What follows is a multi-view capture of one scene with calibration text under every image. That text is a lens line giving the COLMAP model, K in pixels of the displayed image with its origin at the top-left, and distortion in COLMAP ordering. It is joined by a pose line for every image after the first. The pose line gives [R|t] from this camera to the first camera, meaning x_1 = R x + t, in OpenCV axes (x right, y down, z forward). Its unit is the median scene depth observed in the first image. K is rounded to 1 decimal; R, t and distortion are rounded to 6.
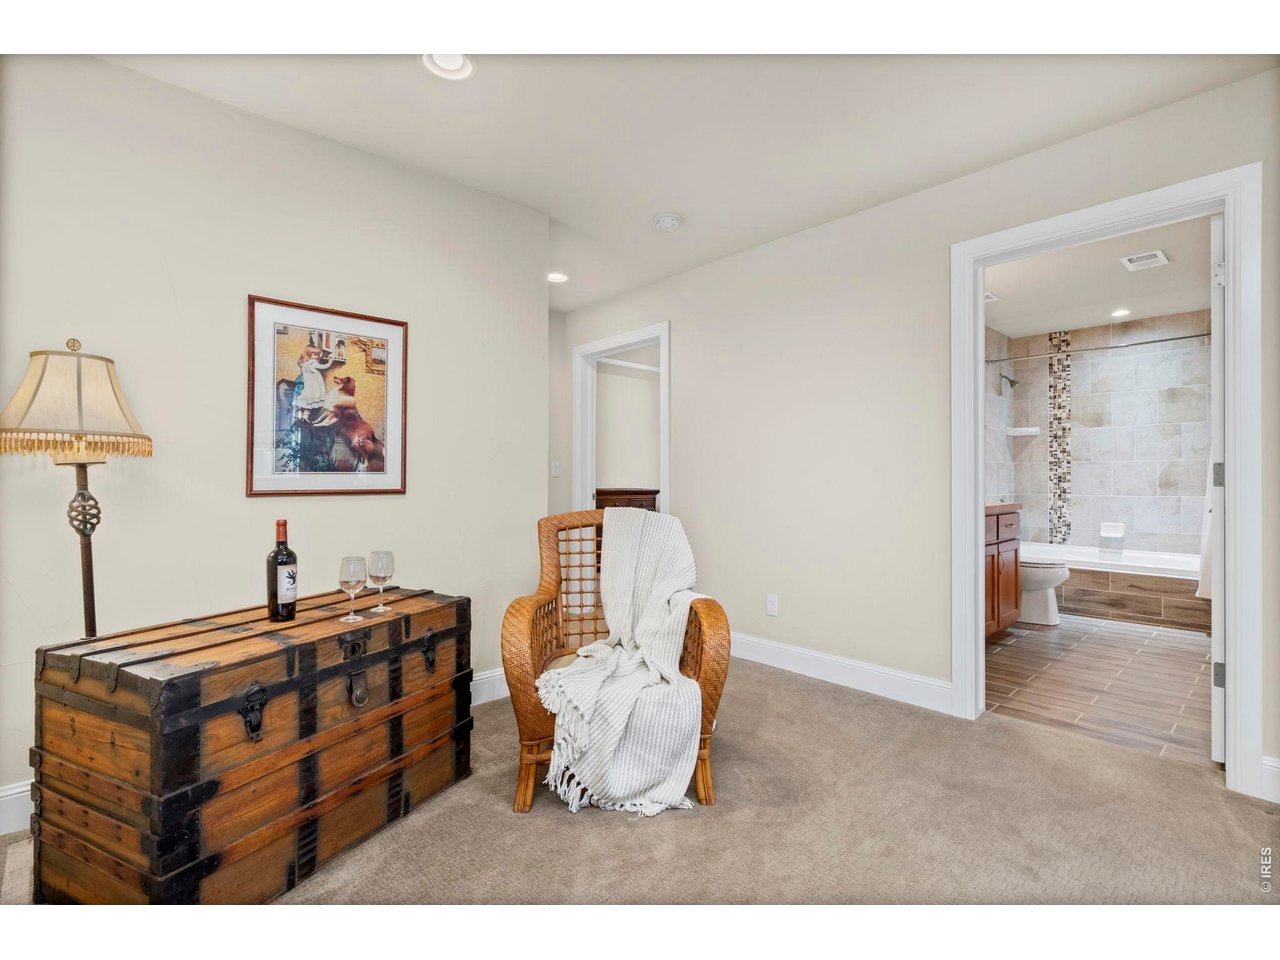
lens RADIAL K [[601.0, 0, 640.0], [0, 601.0, 480.0], [0, 0, 1]] dist [-0.003376, -0.000914]
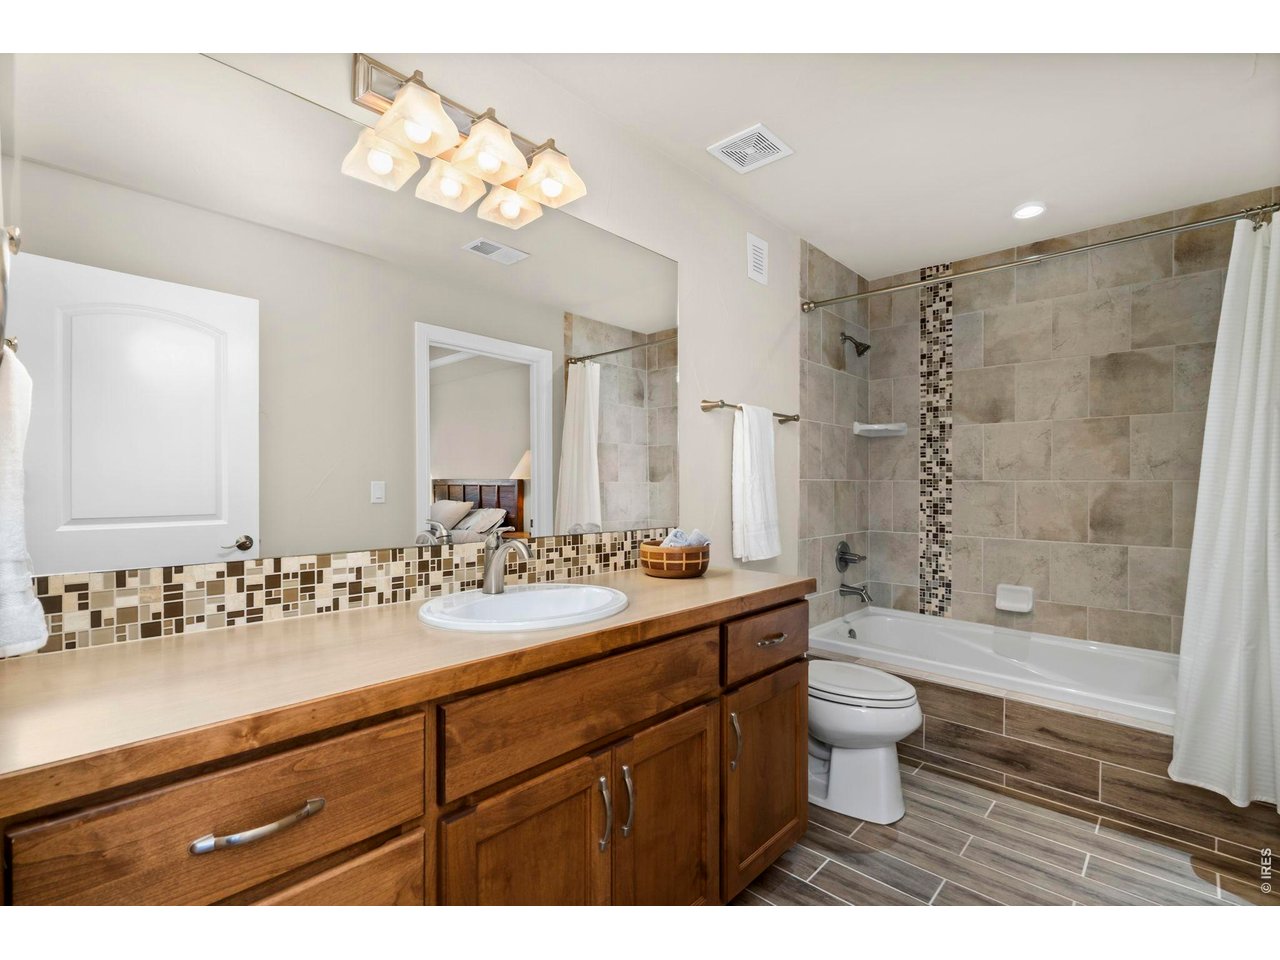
lens RADIAL K [[601.0, 0, 640.0], [0, 601.0, 480.0], [0, 0, 1]] dist [-0.003376, -0.000914]
pose [[0.996256, 0.016944, 0.084771, 0.352970], [-0.015816, 0.999778, -0.013952, -0.017493], [-0.084989, 0.012559, 0.996303, 0.423451]]
